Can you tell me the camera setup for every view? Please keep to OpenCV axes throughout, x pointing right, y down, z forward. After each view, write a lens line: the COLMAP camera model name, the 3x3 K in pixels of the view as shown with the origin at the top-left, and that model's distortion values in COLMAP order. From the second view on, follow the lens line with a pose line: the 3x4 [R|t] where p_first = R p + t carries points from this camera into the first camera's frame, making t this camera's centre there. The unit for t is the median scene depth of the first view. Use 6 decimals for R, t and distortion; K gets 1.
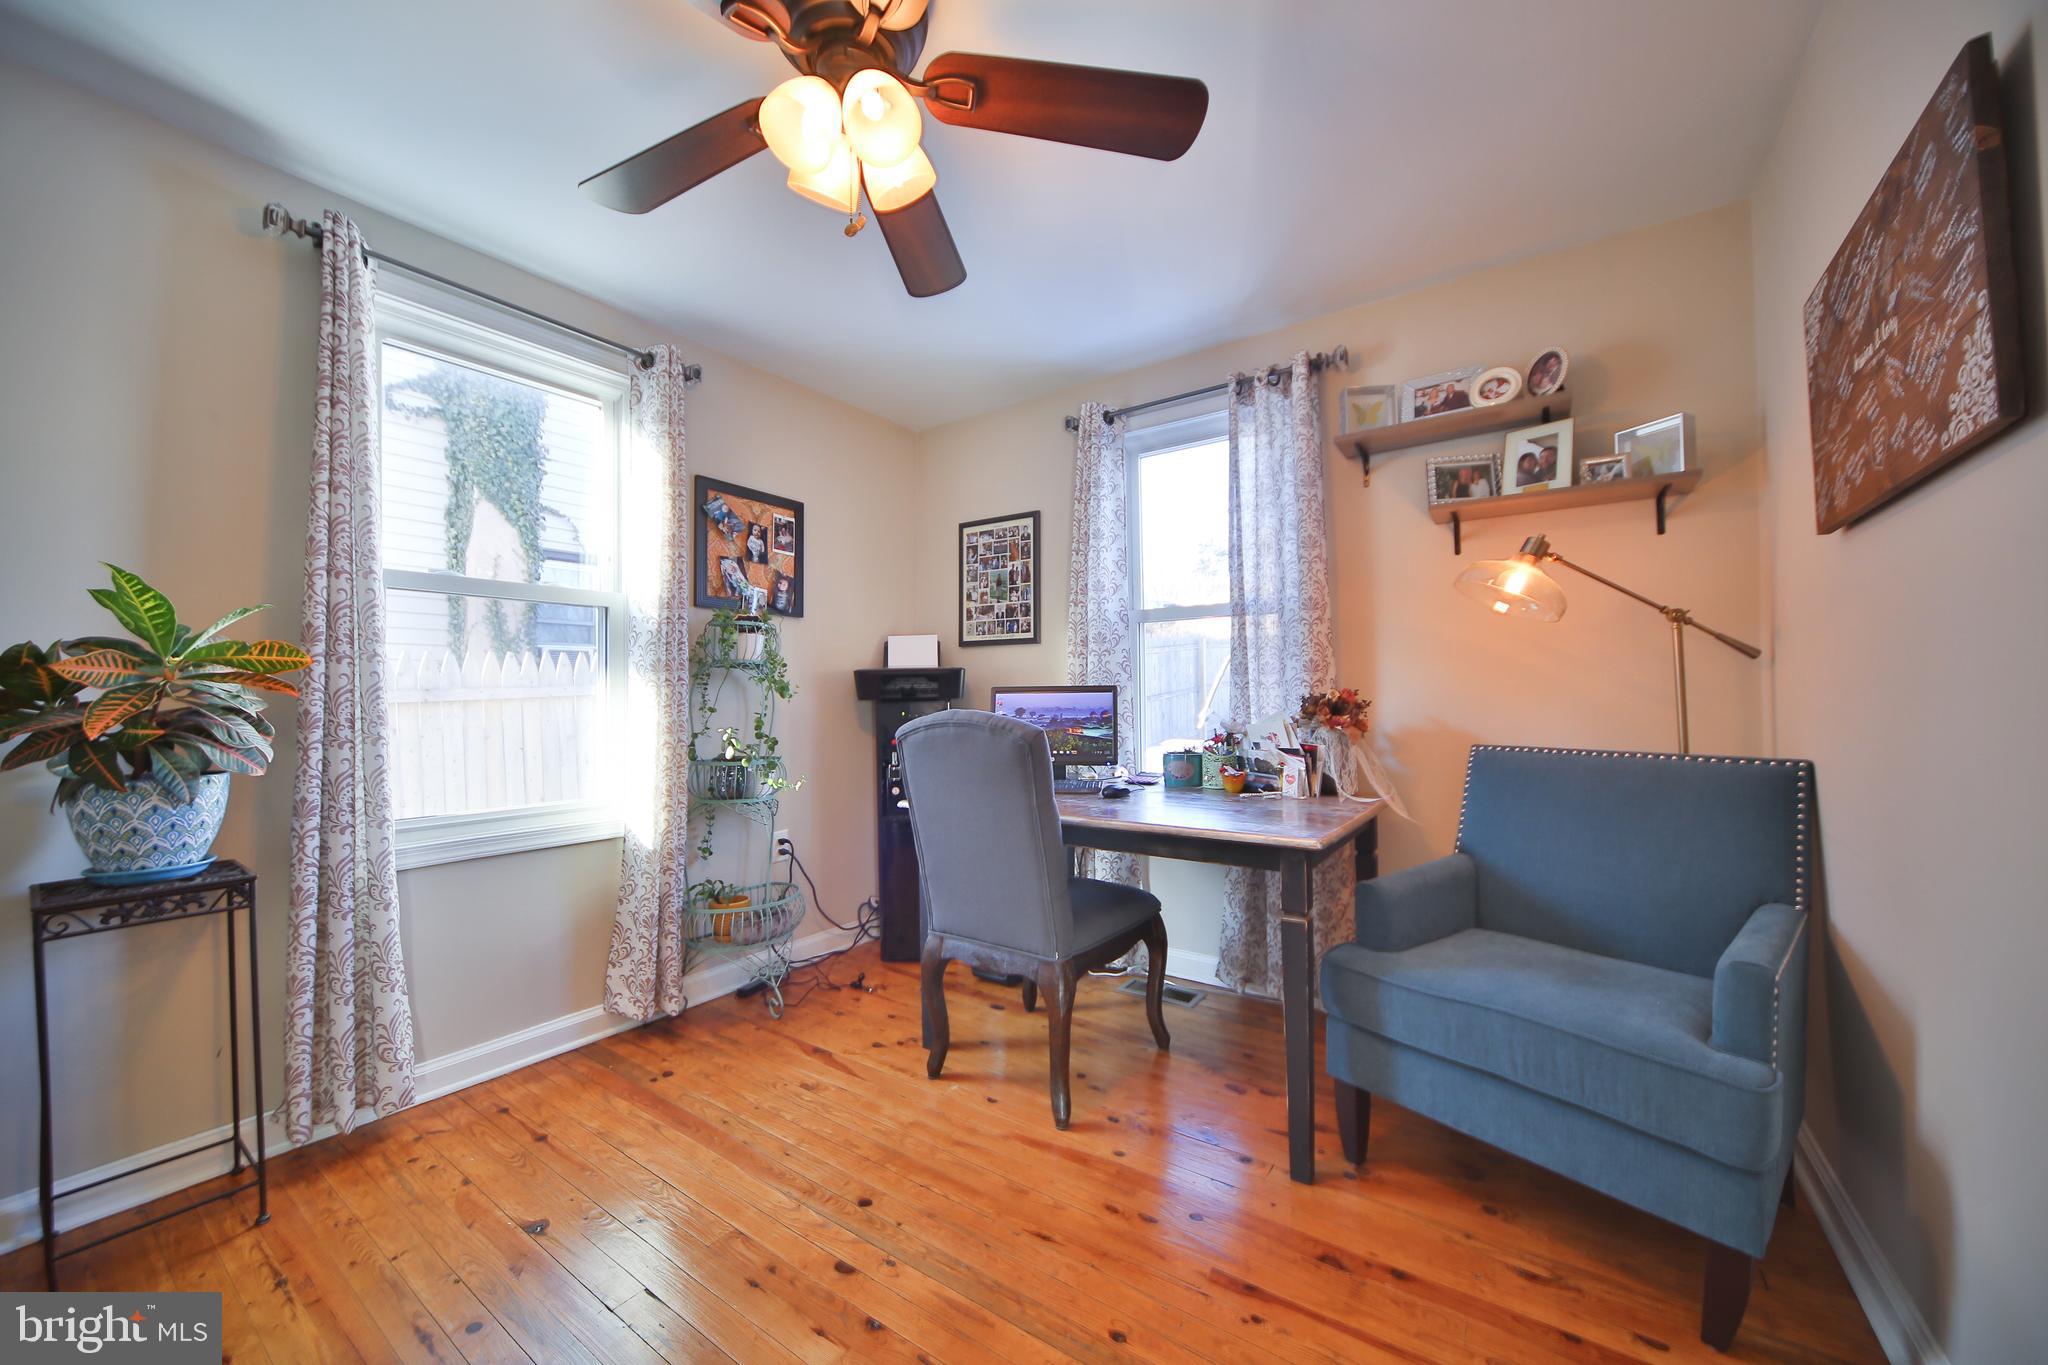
lens RADIAL K [[751.1, 0, 1021.4], [0, 751.1, 686.9], [0, 0, 1]] dist [-0.017718, 0.002247]
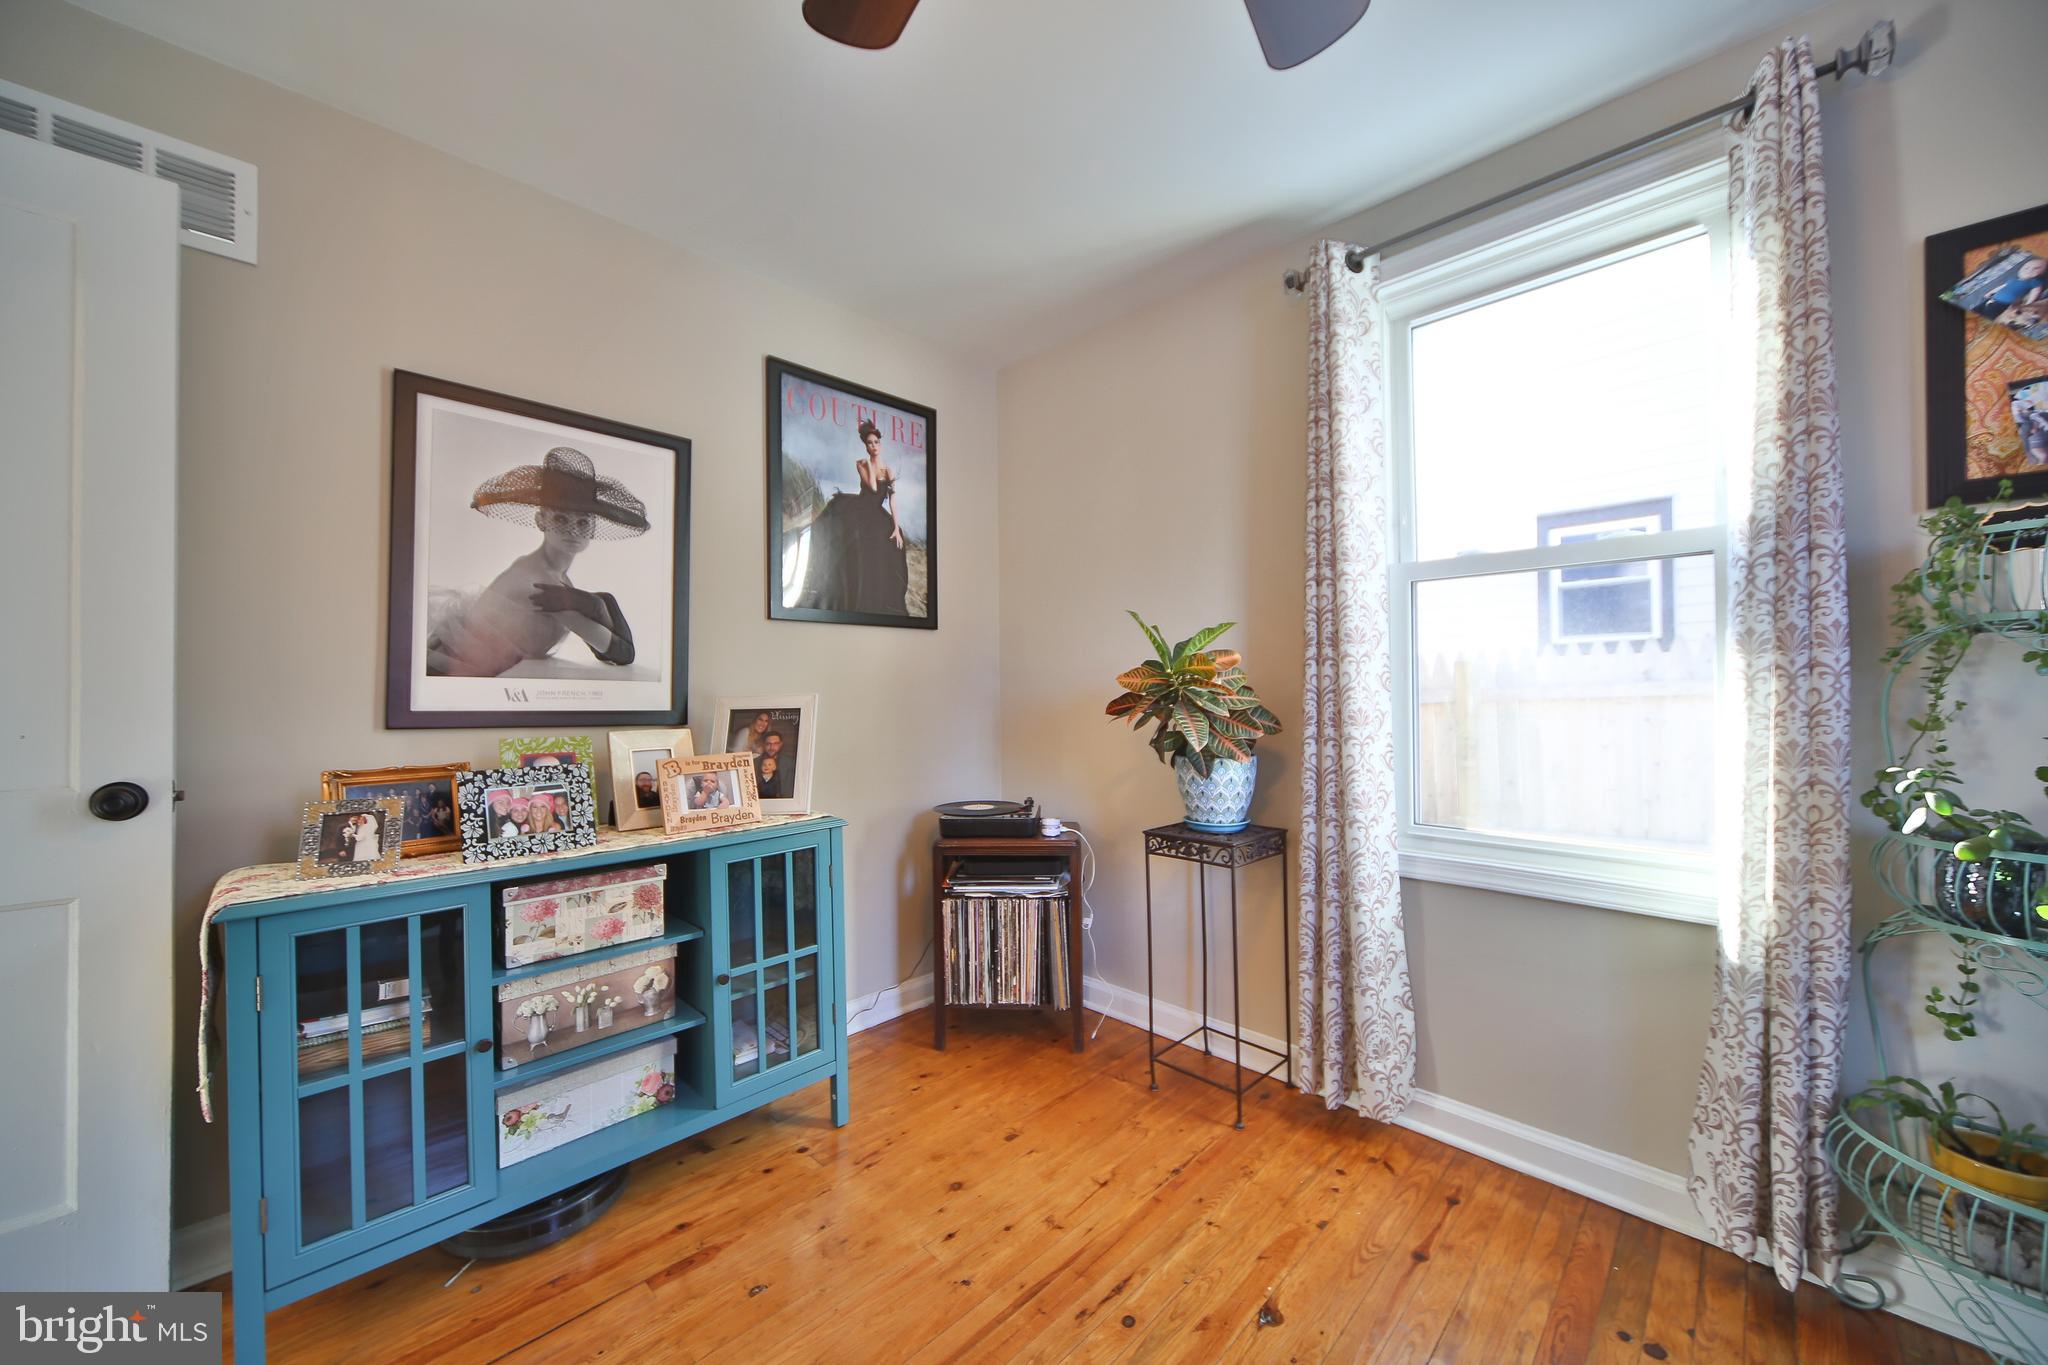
lens RADIAL K [[751.1, 0, 1021.4], [0, 751.1, 686.9], [0, 0, 1]] dist [-0.017718, 0.002247]
pose [[-0.183227, 0.006003, -0.983052, 0.177990], [0.026244, 0.999655, 0.001213, -0.011209], [0.982720, -0.025576, -0.183321, 0.639074]]
